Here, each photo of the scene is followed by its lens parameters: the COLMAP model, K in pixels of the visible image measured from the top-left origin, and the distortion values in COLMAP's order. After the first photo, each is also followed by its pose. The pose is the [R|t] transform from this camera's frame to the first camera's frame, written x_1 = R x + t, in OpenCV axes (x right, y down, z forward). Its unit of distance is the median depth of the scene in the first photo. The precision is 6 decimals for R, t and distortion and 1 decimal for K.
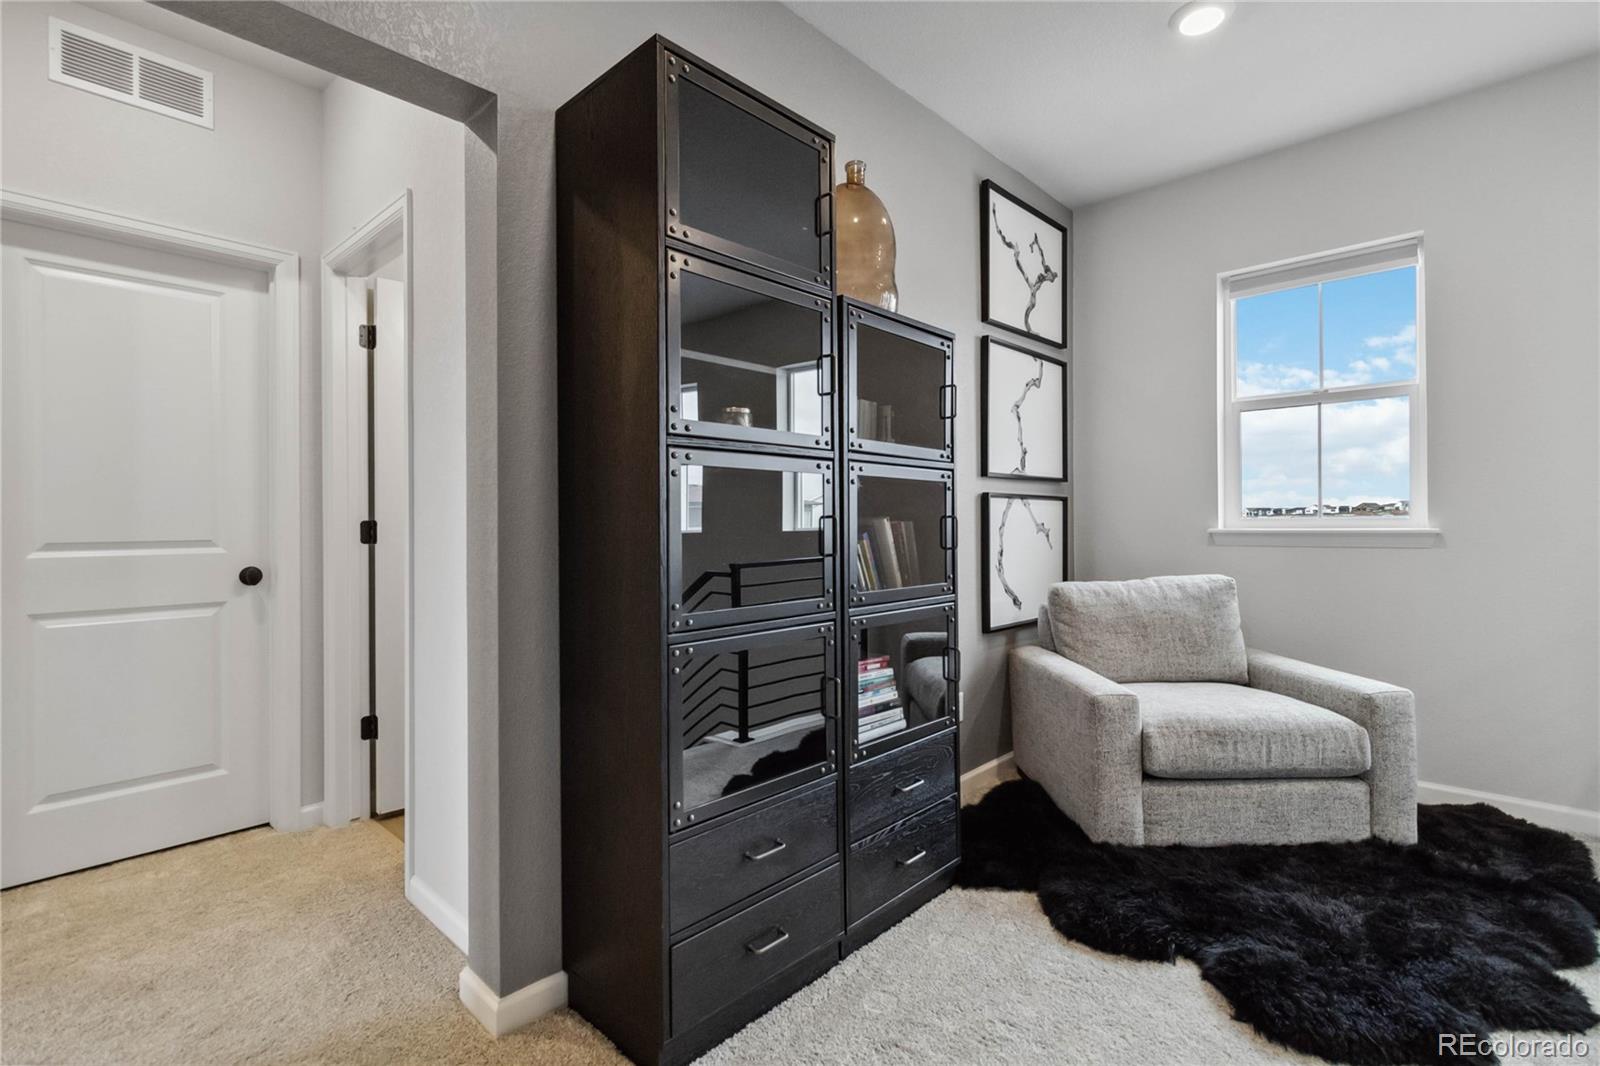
lens RADIAL K [[745.6, 0, 798.4], [0, 745.6, 524.6], [0, 0, 1]] dist [0.003800, 0.000739]
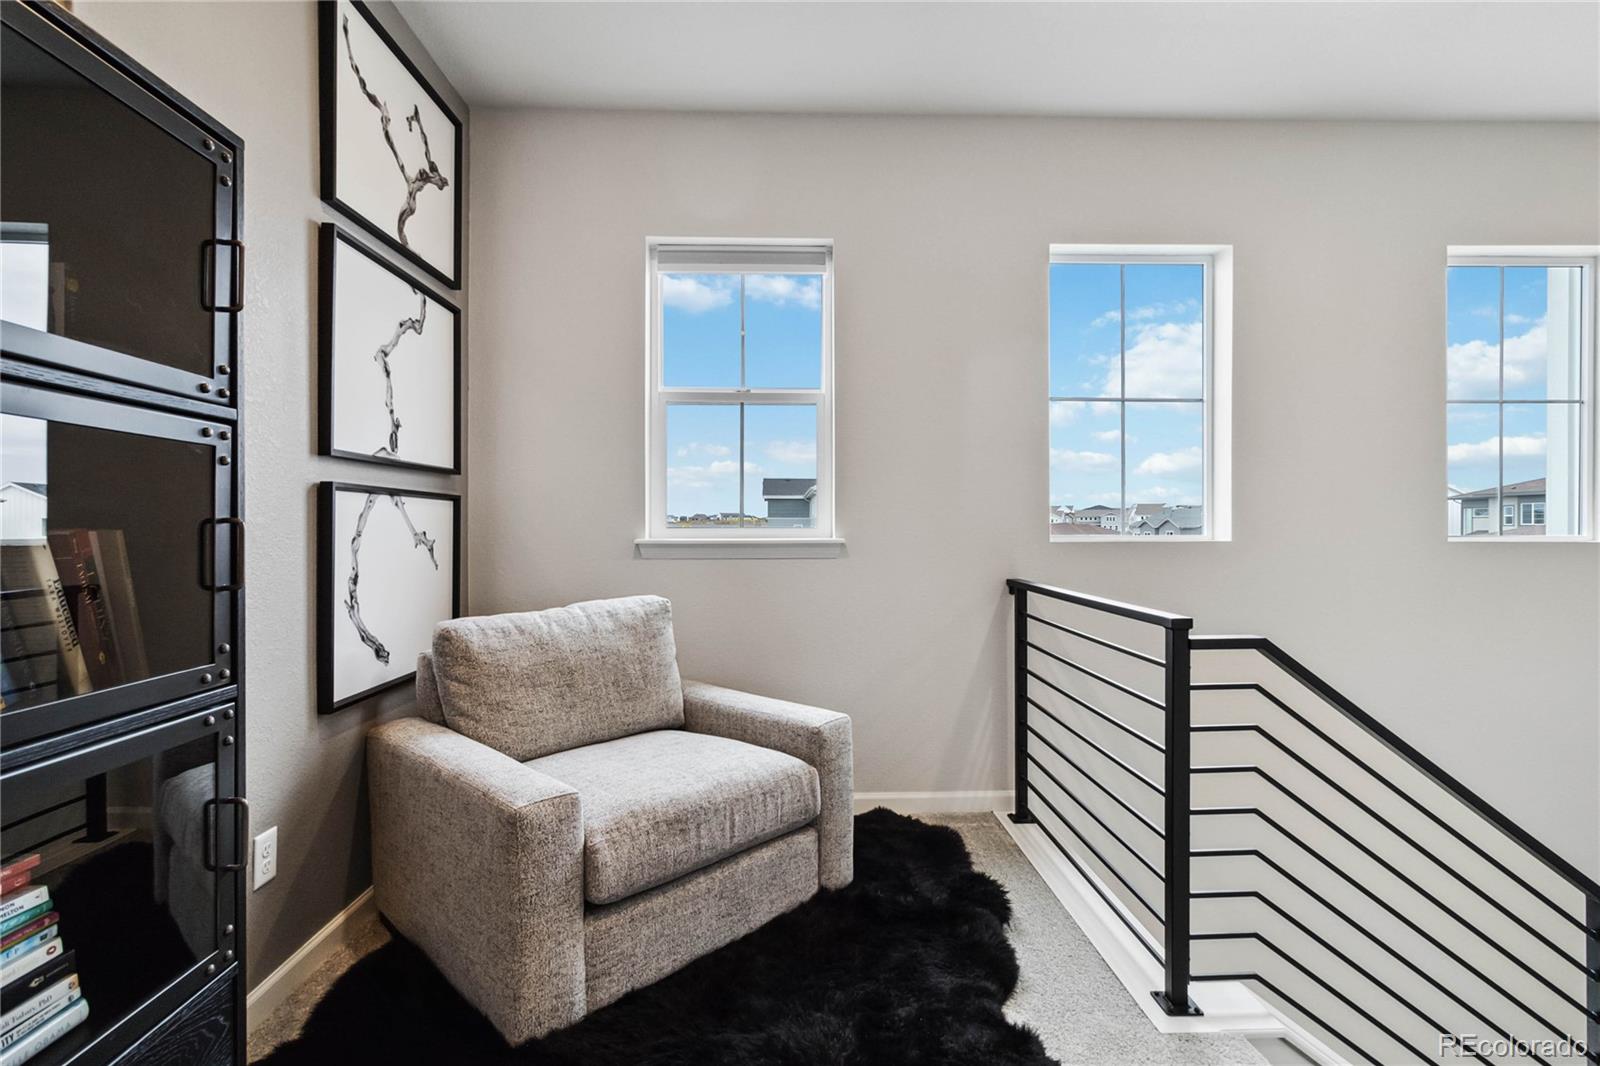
lens RADIAL K [[745.6, 0, 798.4], [0, 745.6, 524.6], [0, 0, 1]] dist [0.003800, 0.000739]
pose [[0.702092, 0.009112, 0.712028, 0.094385], [-0.003198, 0.999948, -0.009643, -0.003861], [-0.712079, 0.004493, 0.702085, 0.320231]]
